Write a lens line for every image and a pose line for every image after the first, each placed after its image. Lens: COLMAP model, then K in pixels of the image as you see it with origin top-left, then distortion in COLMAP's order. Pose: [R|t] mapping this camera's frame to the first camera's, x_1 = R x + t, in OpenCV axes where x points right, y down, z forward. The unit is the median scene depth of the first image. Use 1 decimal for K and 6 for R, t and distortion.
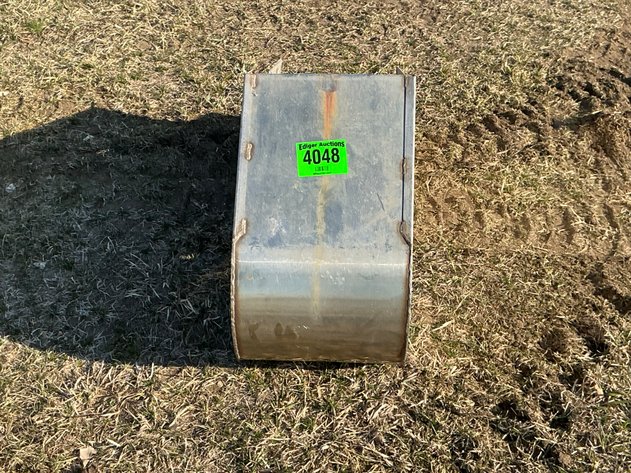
lens RADIAL K [[848.2, 0, 326.3], [0, 848.2, 213.8], [0, 0, 1]] dist [0.099823, 0.000000]
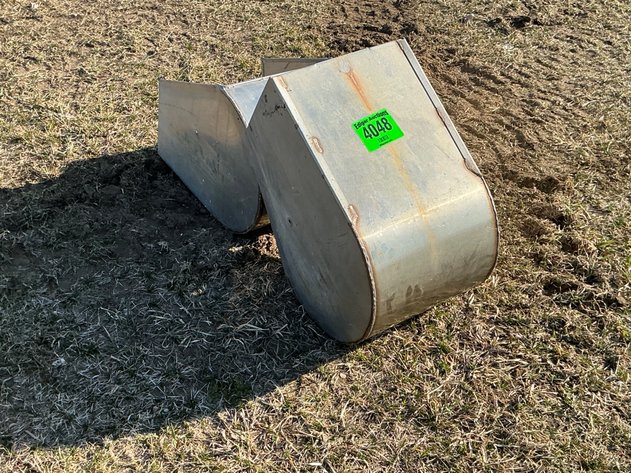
lens RADIAL K [[848.2, 0, 309.3], [0, 848.2, 213.2], [0, 0, 1]] dist [0.099823, 0.000000]
pose [[0.807729, -0.335286, 0.484930, -0.494624], [0.343091, 0.936235, 0.075851, -0.061756], [-0.479440, 0.105108, 0.871258, 0.094944]]
